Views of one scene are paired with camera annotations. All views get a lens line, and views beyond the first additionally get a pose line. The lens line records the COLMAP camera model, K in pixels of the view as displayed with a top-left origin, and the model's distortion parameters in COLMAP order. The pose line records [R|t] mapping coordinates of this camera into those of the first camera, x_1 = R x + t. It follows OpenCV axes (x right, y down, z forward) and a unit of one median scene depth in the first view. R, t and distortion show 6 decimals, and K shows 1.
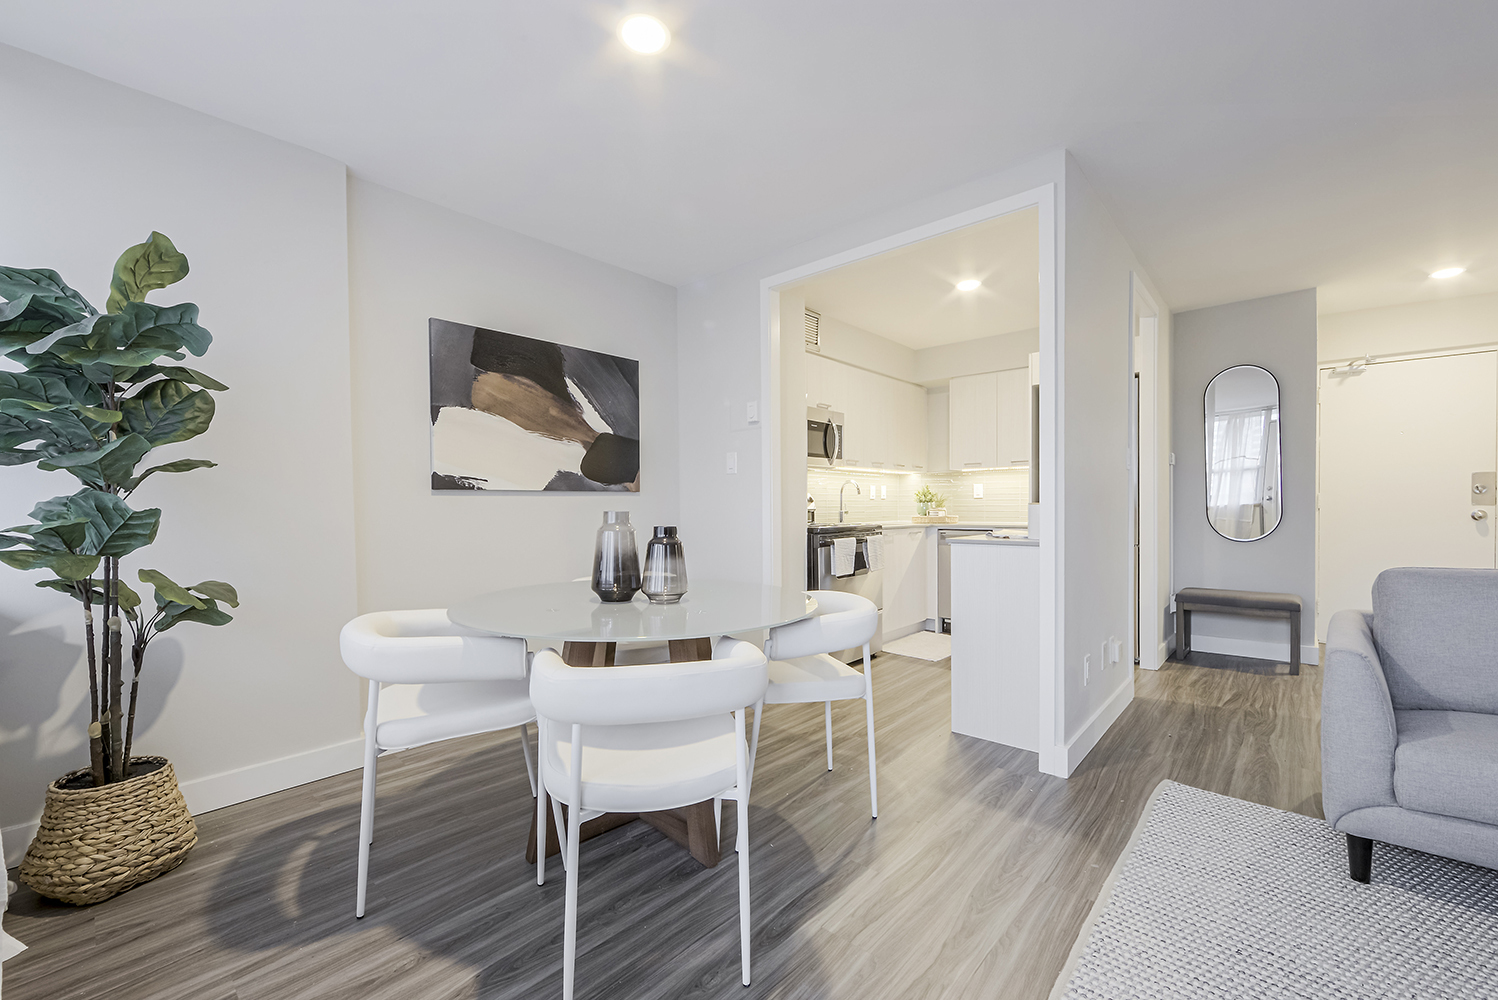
lens RADIAL K [[607.8, 0, 747.7], [0, 607.8, 516.9], [0, 0, 1]] dist [-0.000296, -0.000045]
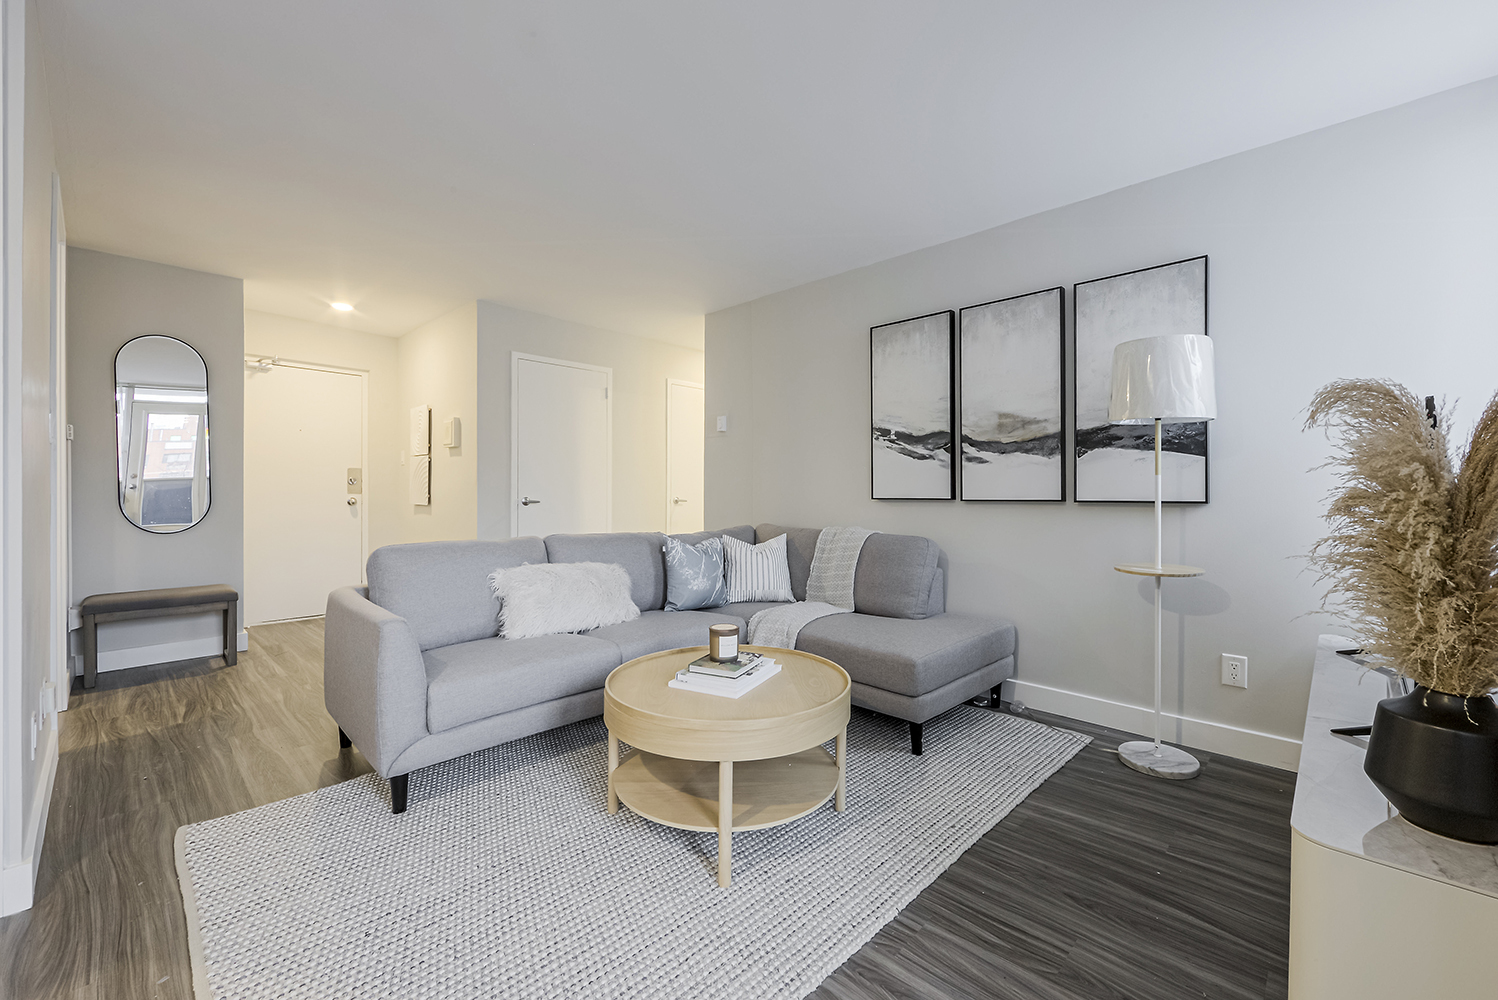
lens RADIAL K [[608.2, 0, 773.8], [0, 608.2, 493.8], [0, 0, 1]] dist [-0.000179, -0.000063]
pose [[0.012307, 0.003877, 0.999917, -0.077981], [0.010792, 0.999934, -0.004010, -0.004891], [-0.999866, 0.010840, 0.012264, 0.110592]]
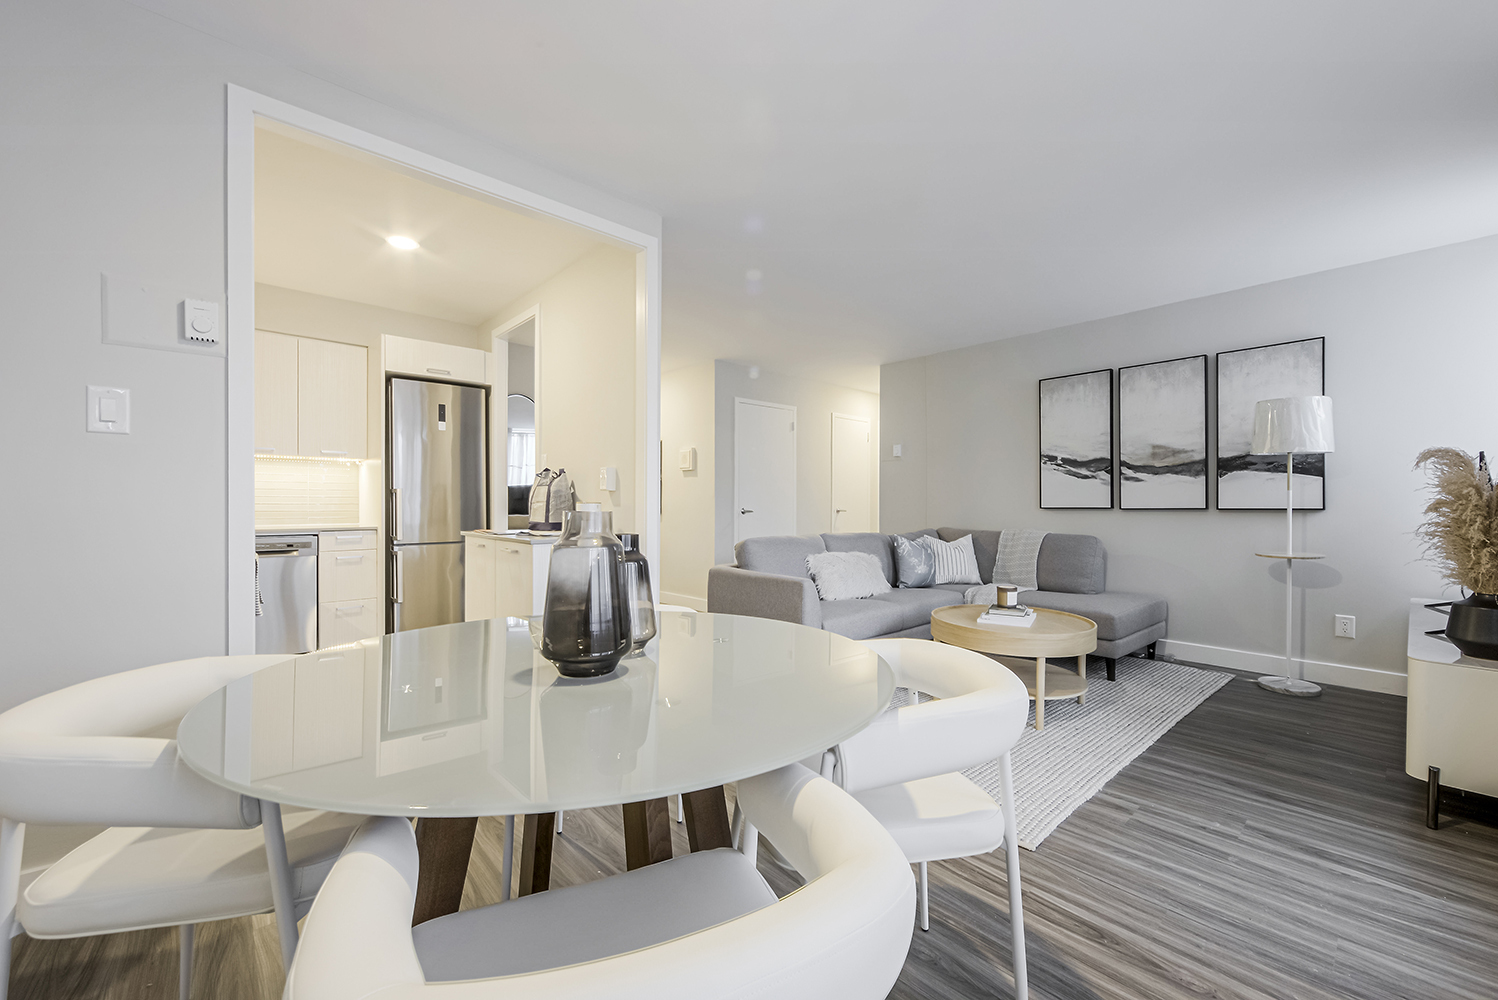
lens RADIAL K [[601.2, 0, 749.0], [0, 601.2, 507.5], [0, 0, 1]] dist [-0.000762, -0.000327]
pose [[0.098769, 0.002082, 0.995108, -0.360890], [0.012655, 0.999914, -0.003348, -0.004105], [-0.995030, 0.012924, 0.098734, 0.380513]]
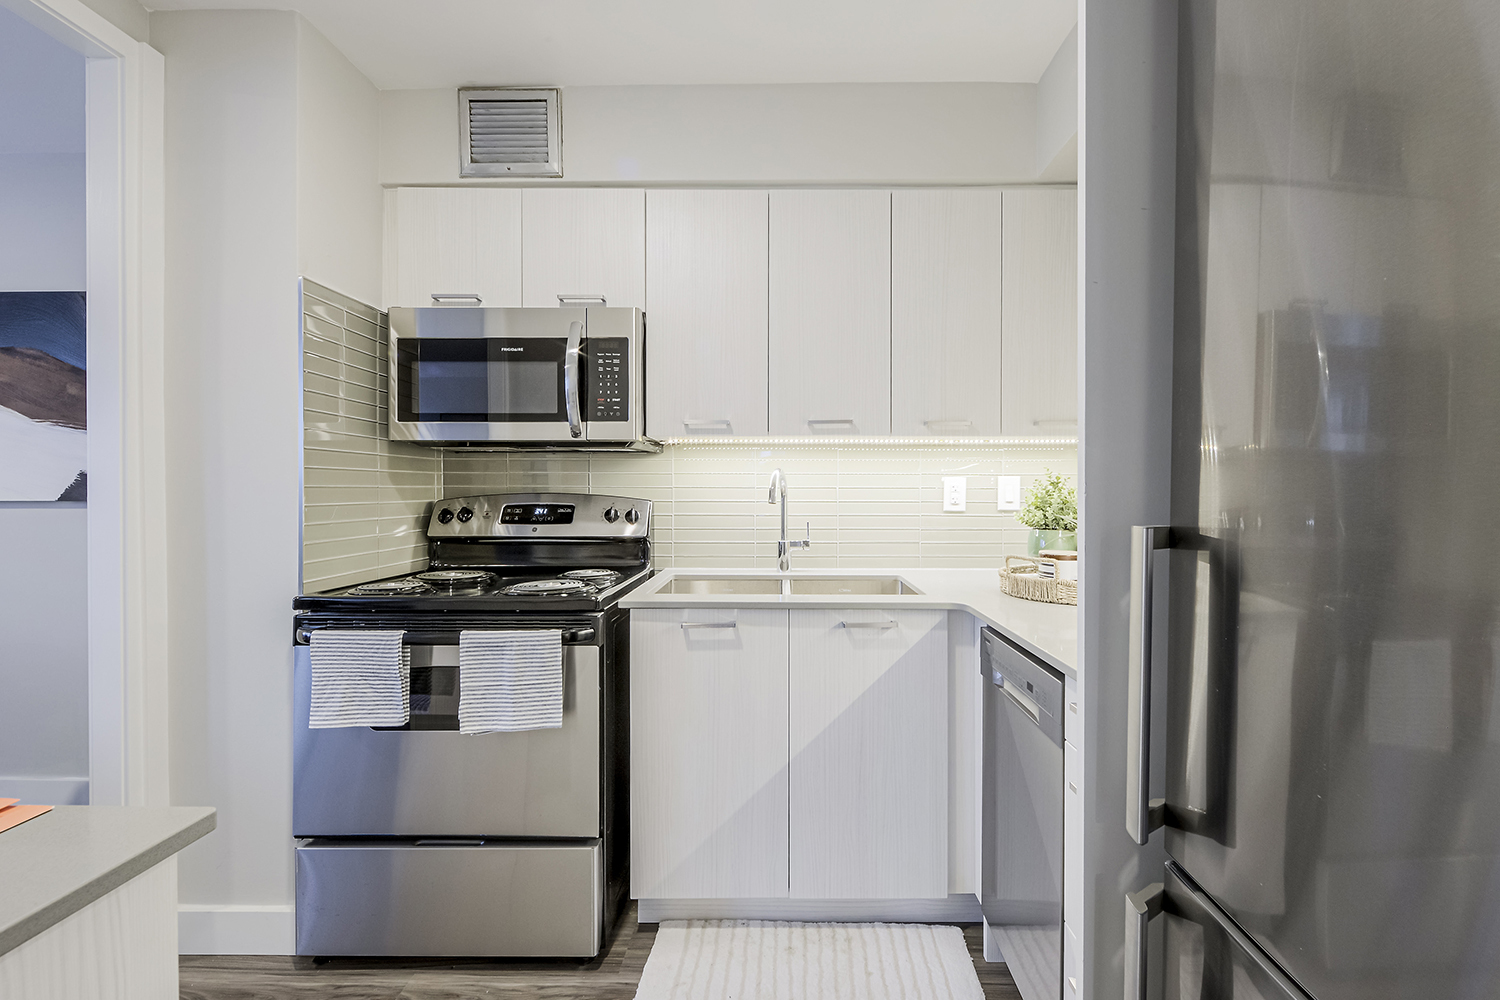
lens RADIAL K [[609.0, 0, 774.9], [0, 609.0, 493.8], [0, 0, 1]] dist [-0.000179, -0.000063]
pose [[0.662250, 0.012462, -0.749179, 0.543162], [-0.019721, 0.999805, -0.000801, -0.048557], [0.749023, 0.015305, 0.662367, 0.826260]]
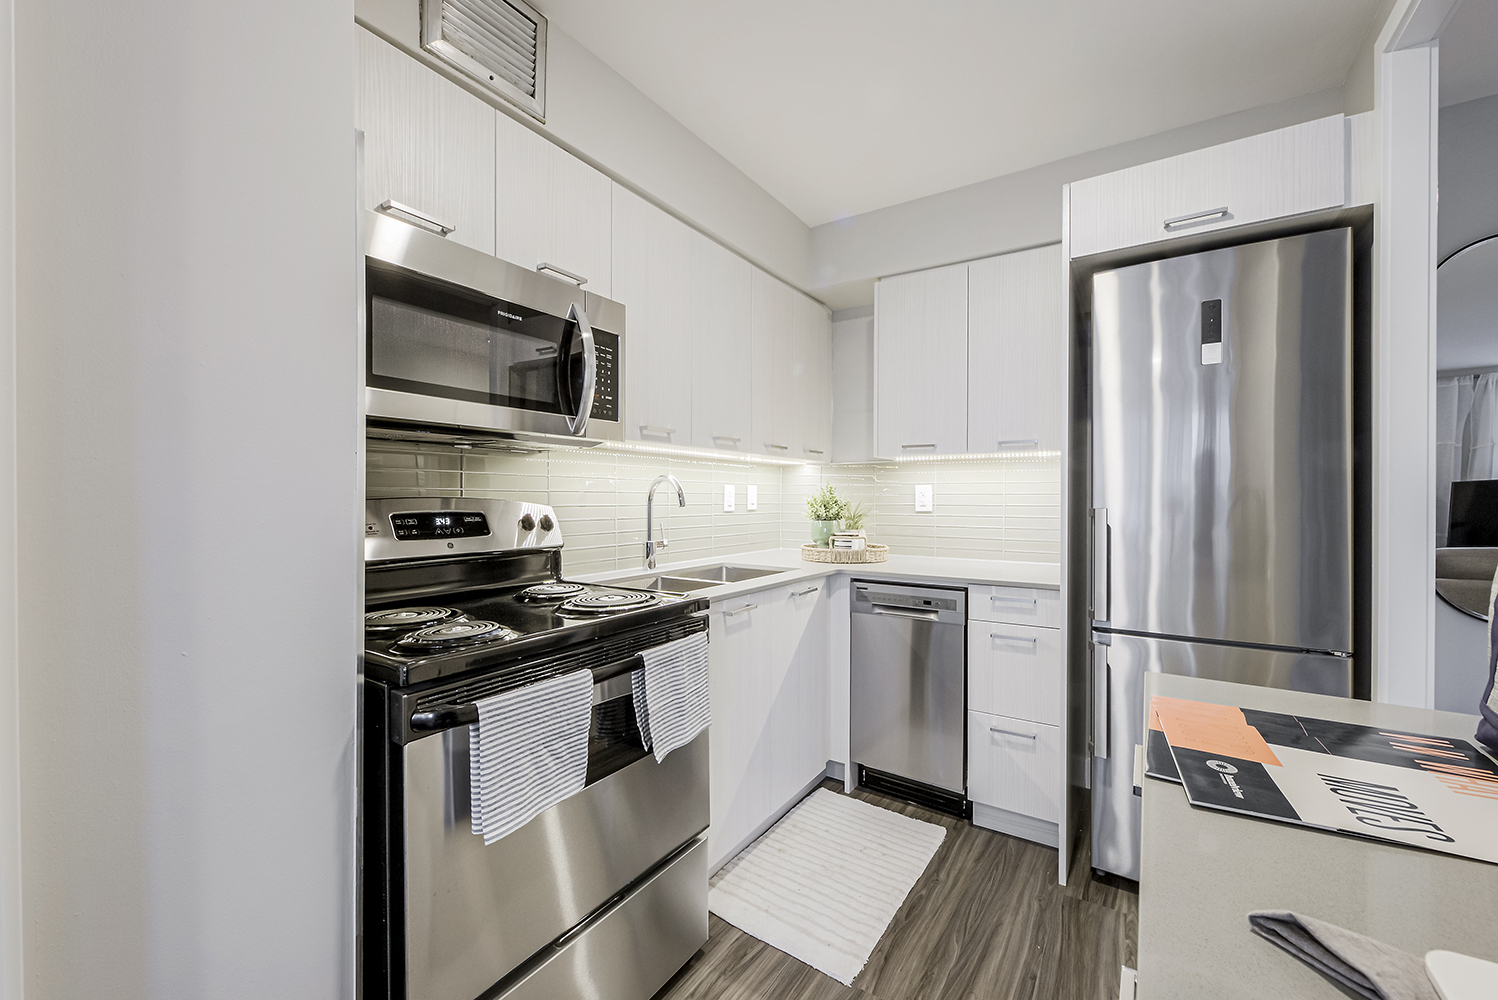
lens RADIAL K [[600.9, 0, 758.2], [0, 600.9, 502.9], [0, 0, 1]] dist [-0.001386, -0.000160]
pose [[0.986906, 0.007687, 0.161116, 0.187083], [-0.006054, 0.999925, -0.010627, -0.039940], [-0.161185, 0.009513, 0.986878, 0.621631]]
